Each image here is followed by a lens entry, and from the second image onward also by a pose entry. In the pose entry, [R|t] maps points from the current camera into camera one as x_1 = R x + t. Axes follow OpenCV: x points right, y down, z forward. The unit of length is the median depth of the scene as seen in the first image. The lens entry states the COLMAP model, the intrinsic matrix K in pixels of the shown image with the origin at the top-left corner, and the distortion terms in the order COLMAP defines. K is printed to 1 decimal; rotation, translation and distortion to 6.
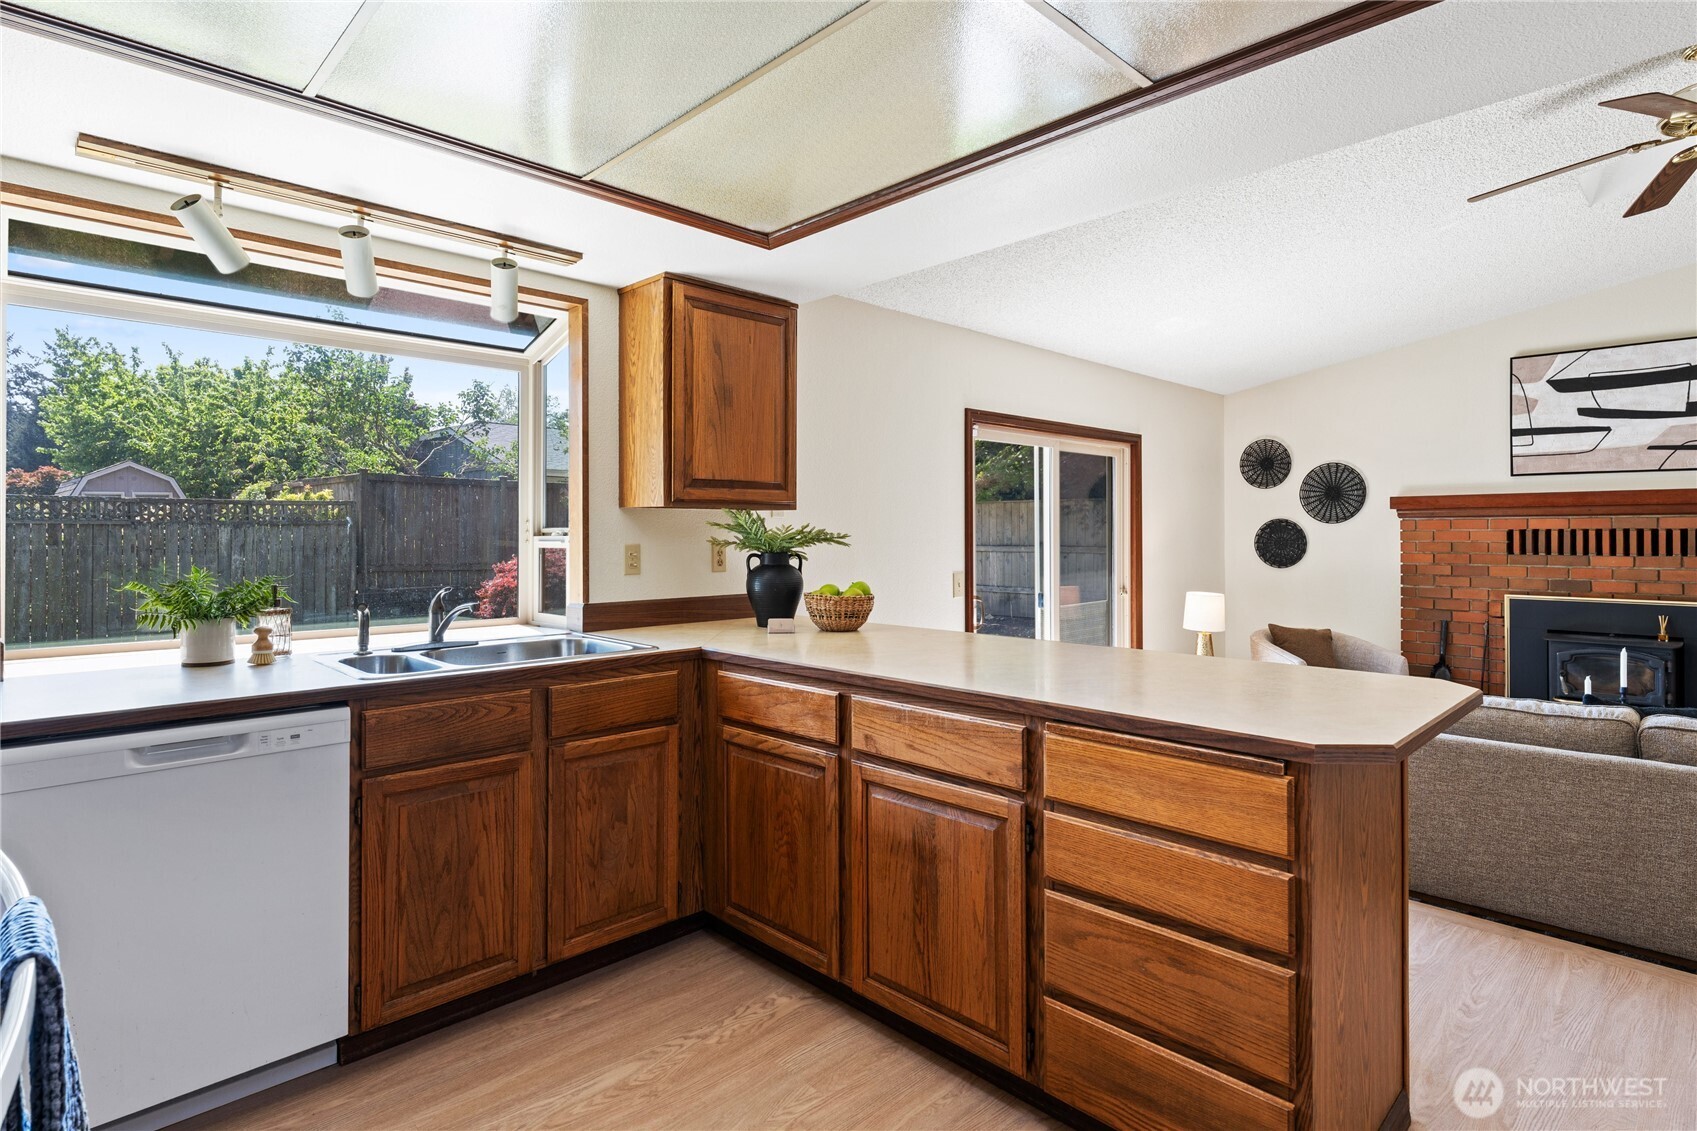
lens RADIAL K [[873.0, 0, 847.3], [0, 873.0, 528.9], [0, 0, 1]] dist [-0.000468, 0.001783]
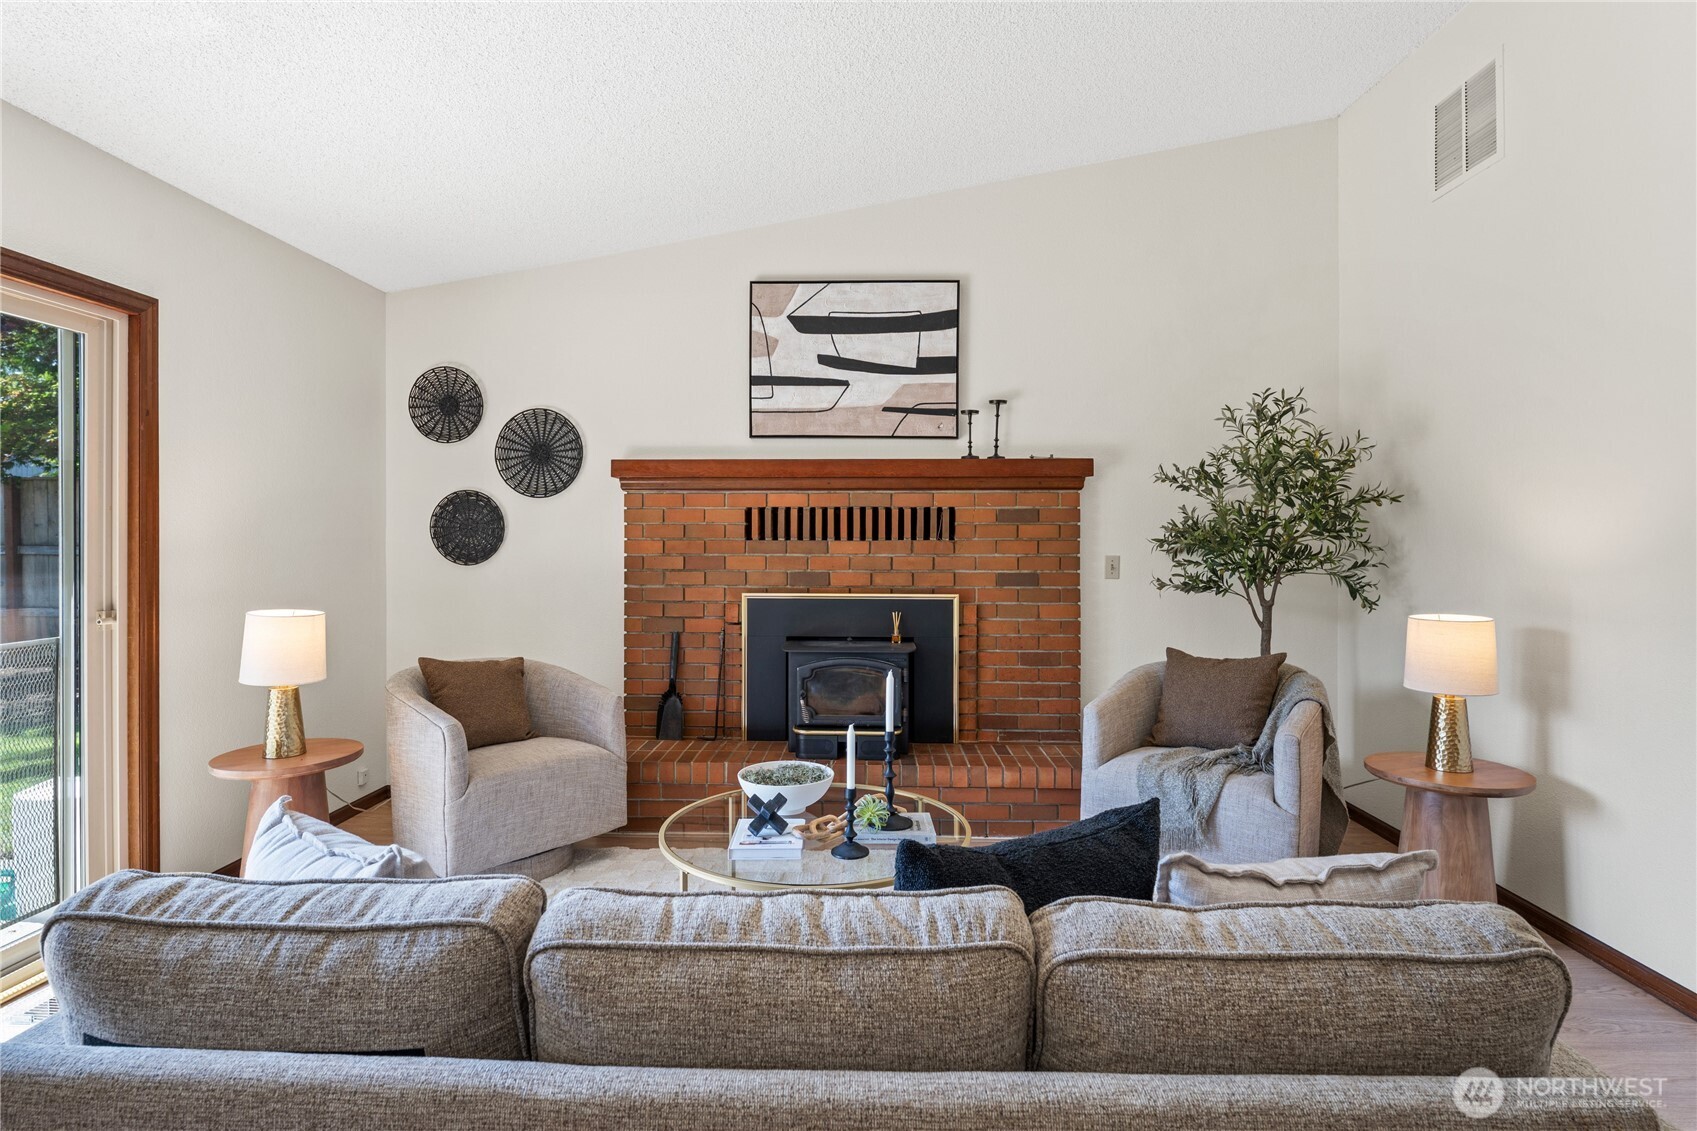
lens RADIAL K [[873.0, 0, 850.1], [0, 873.0, 549.5], [0, 0, 1]] dist [-0.000468, 0.001783]
pose [[0.720174, -0.001878, 0.693791, 0.300923], [-0.007330, 0.999920, 0.010315, 0.029292], [-0.693755, -0.012514, 0.720103, 0.398151]]
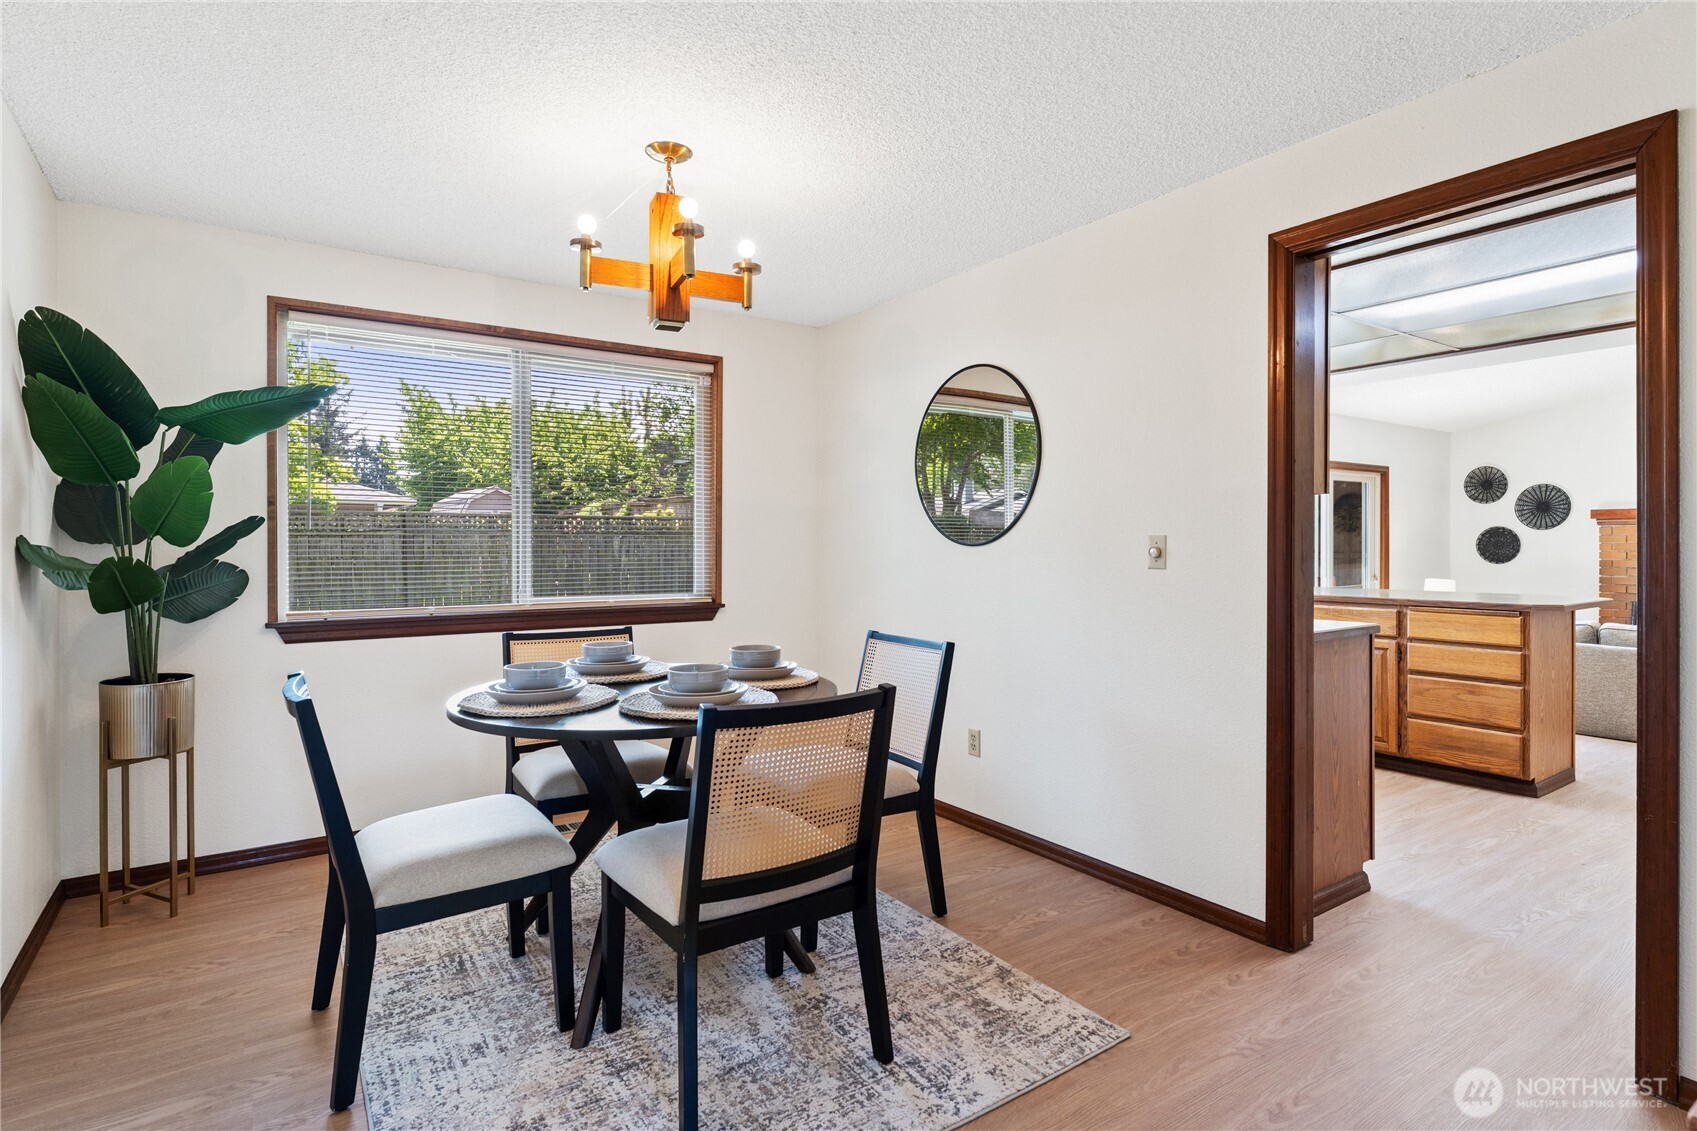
lens RADIAL K [[873.0, 0, 845.9], [0, 873.0, 552.2], [0, 0, 1]] dist [-0.000468, 0.001783]
pose [[0.986021, 0.000722, -0.166621, -0.312137], [0.001331, 0.999925, 0.012212, 0.011972], [0.166618, -0.012263, 0.985945, -0.568300]]
